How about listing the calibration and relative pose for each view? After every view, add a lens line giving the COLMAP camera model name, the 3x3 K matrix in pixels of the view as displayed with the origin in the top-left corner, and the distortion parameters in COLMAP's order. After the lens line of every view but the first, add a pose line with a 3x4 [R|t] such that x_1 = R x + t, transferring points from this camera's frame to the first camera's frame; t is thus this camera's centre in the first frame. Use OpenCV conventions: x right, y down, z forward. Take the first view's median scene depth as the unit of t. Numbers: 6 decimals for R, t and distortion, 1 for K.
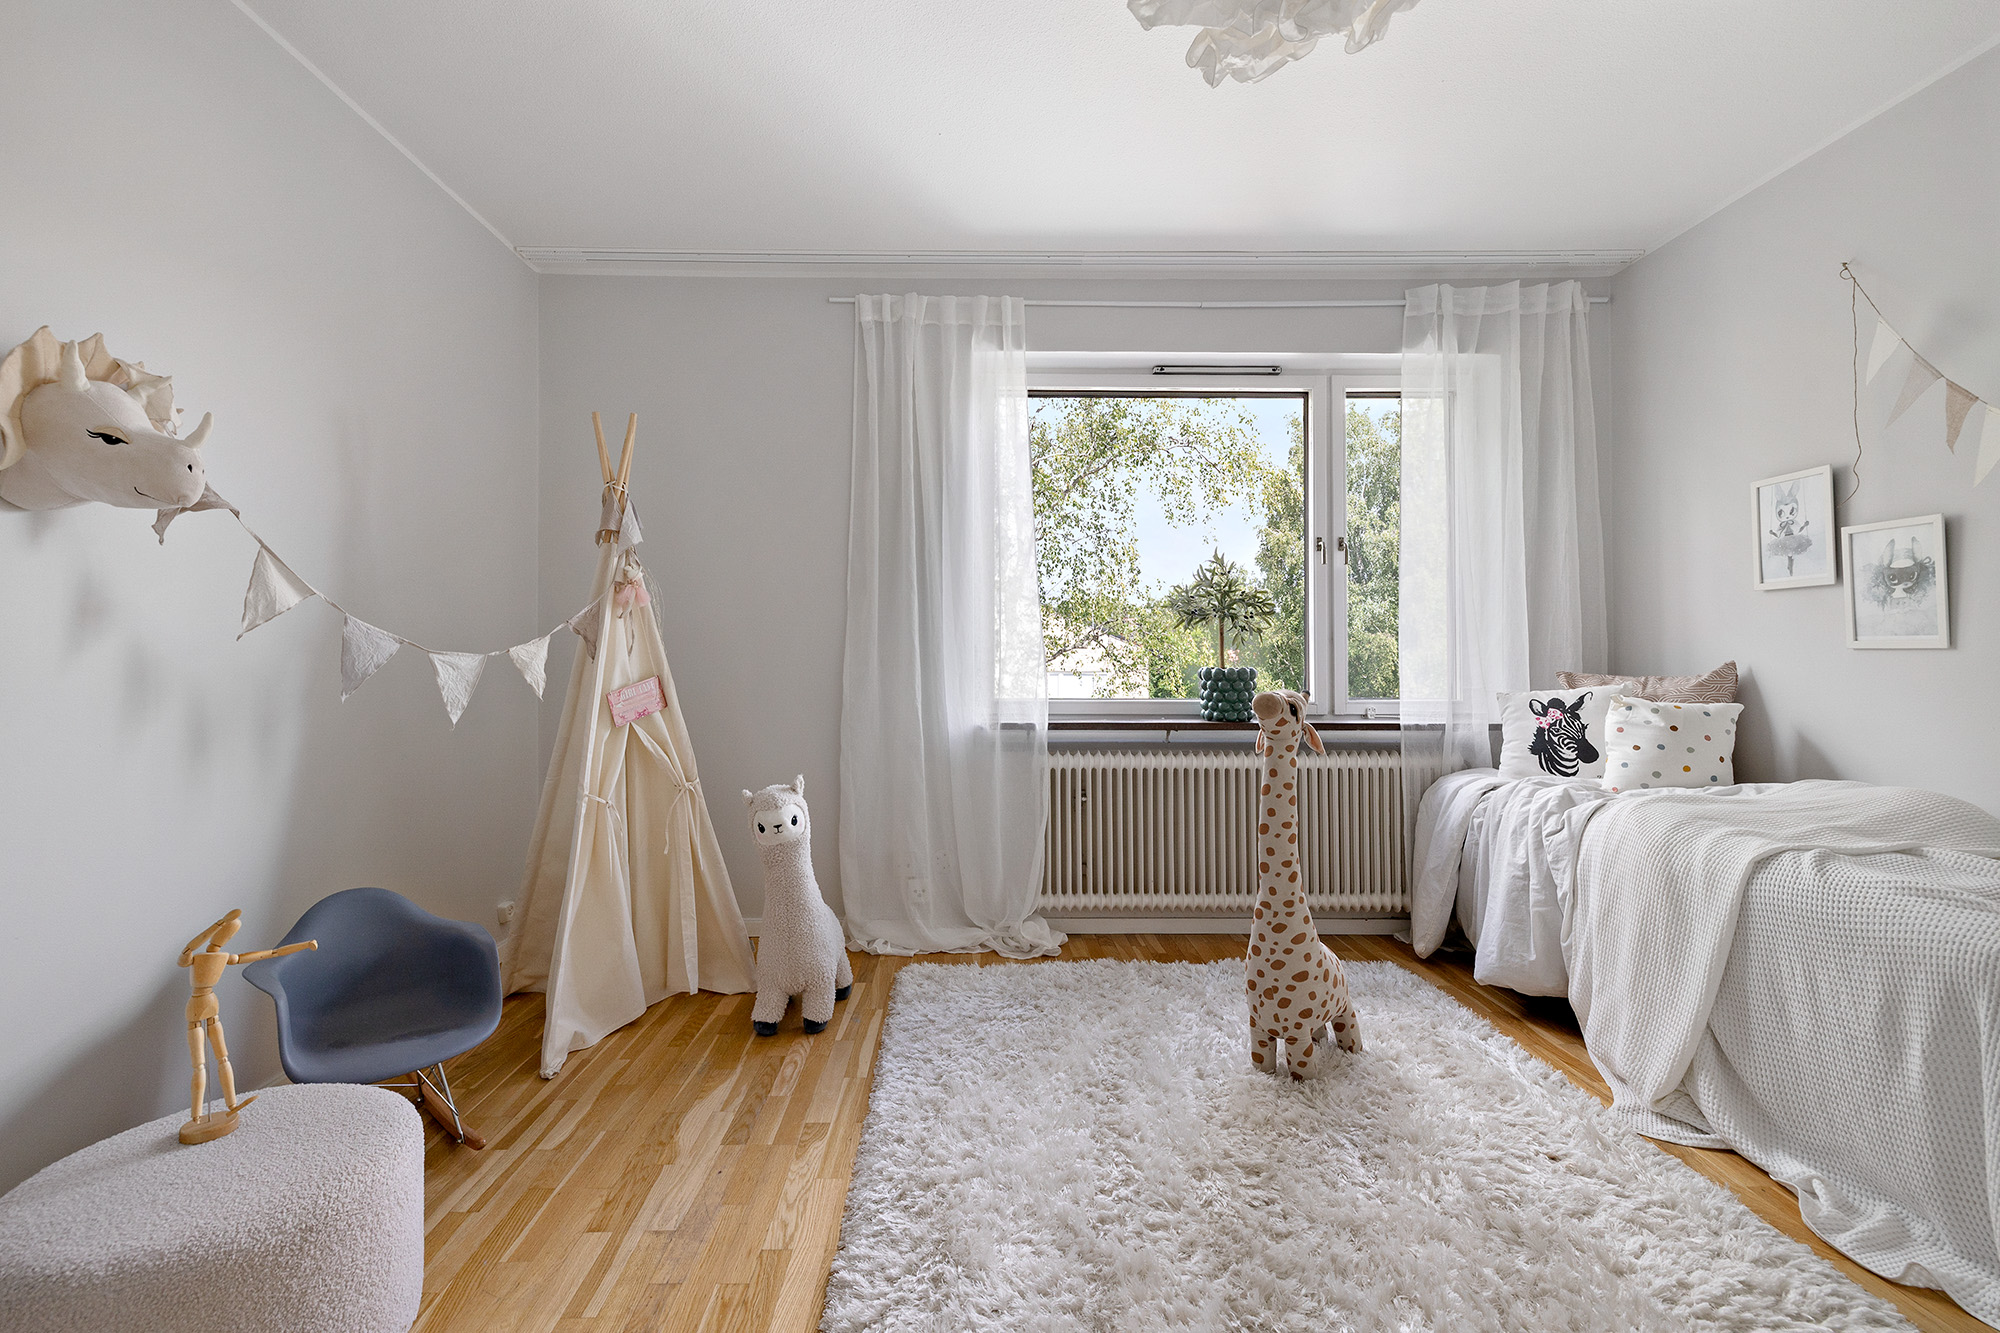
lens RADIAL K [[883.1, 0, 991.0], [0, 883.1, 658.7], [0, 0, 1]] dist [0.006087, 0.001259]
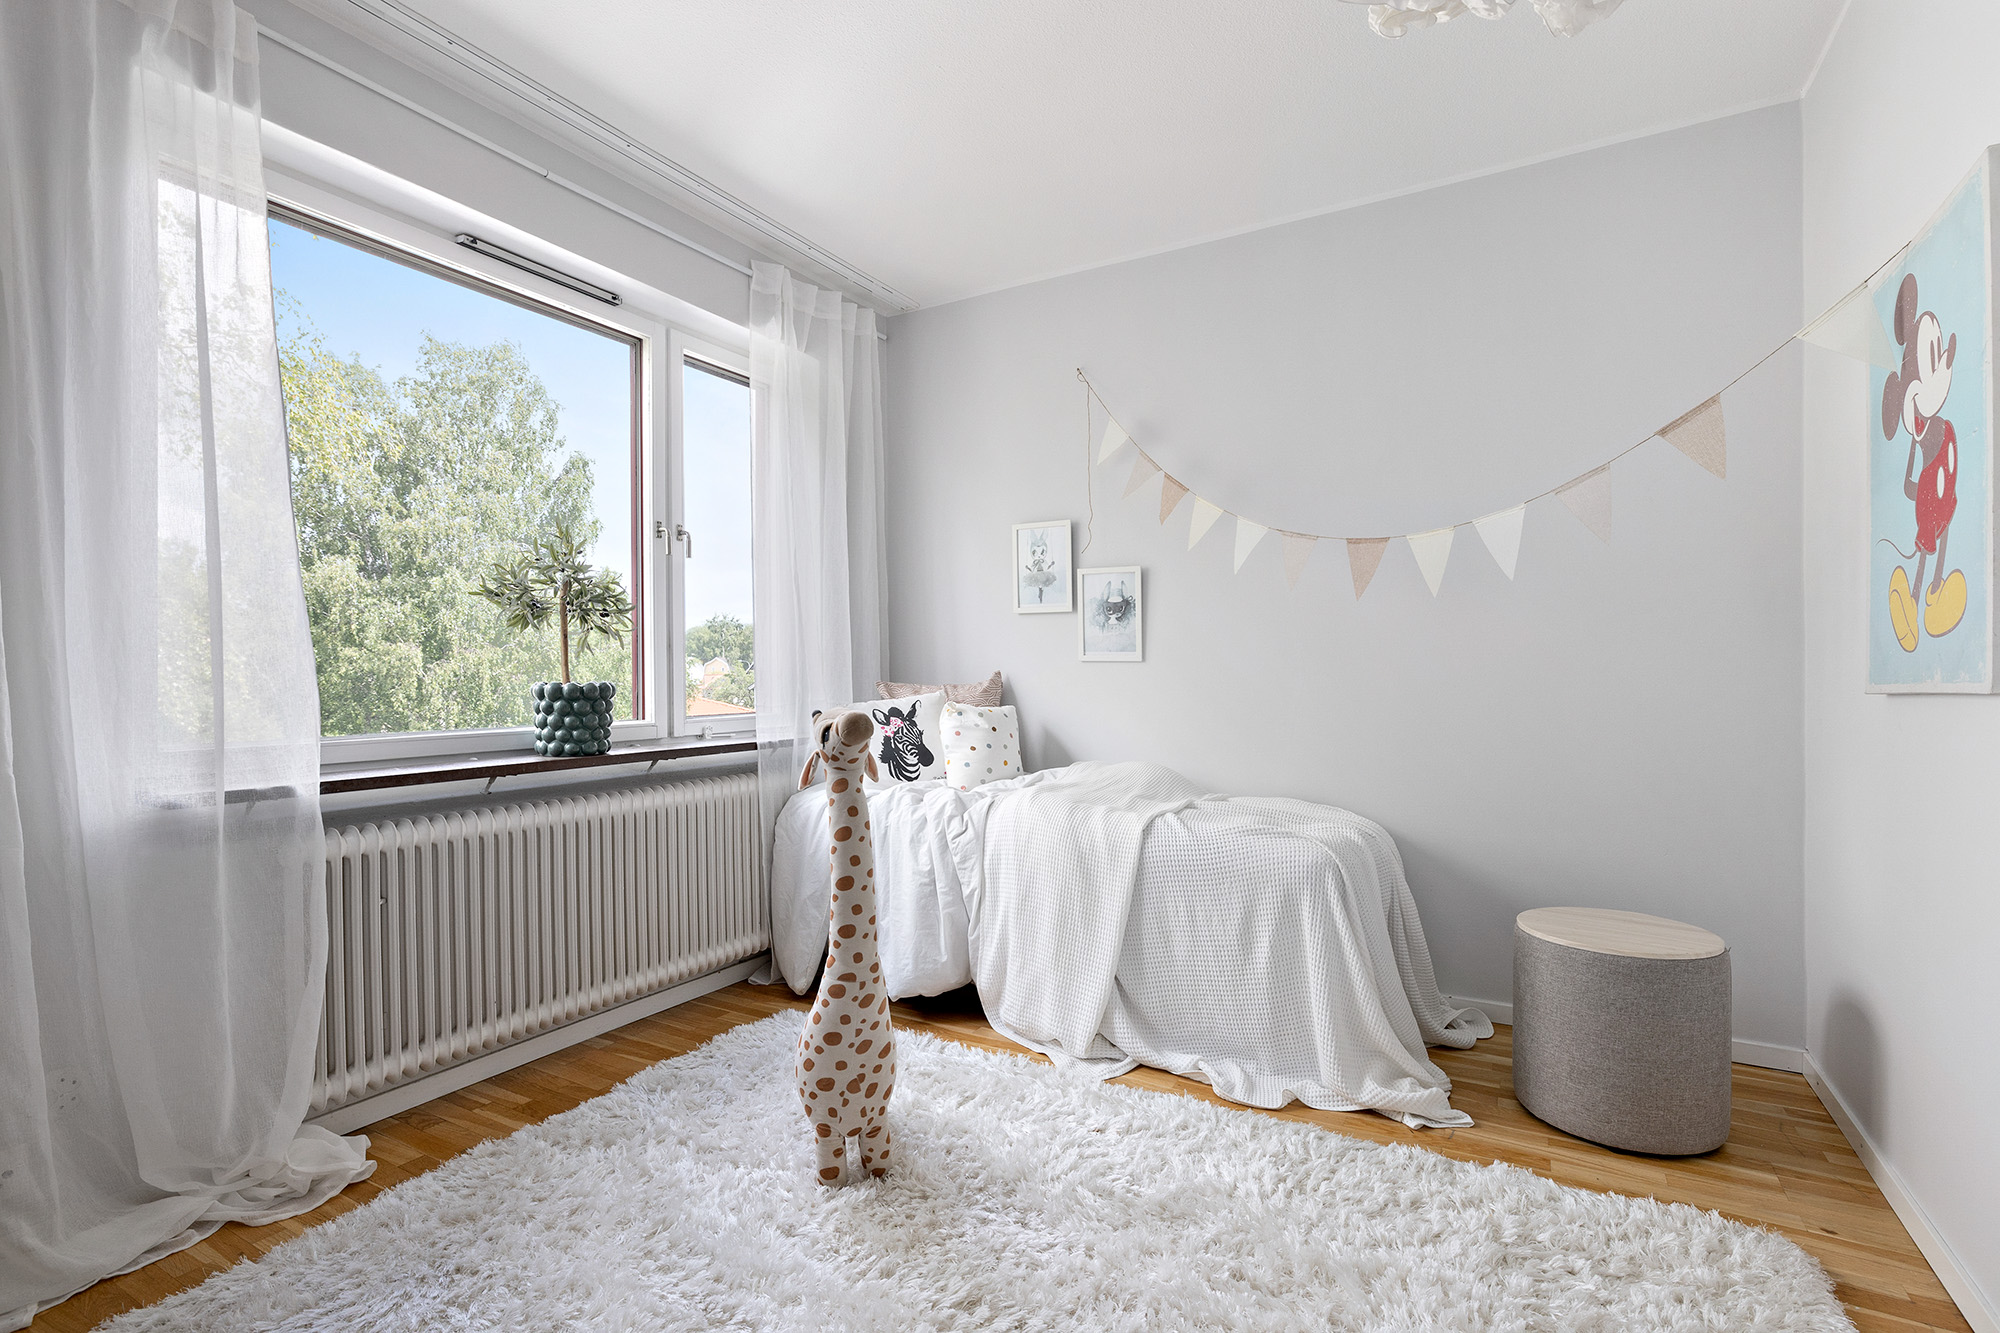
lens RADIAL K [[951.8, 0, 998.8], [0, 951.8, 671.7], [0, 0, 1]] dist [-0.004995, 0.000297]
pose [[0.500037, -0.003968, 0.865995, -0.277759], [0.003187, 0.999991, 0.002742, 0.000184], [-0.865998, 0.001389, 0.500046, 0.343629]]
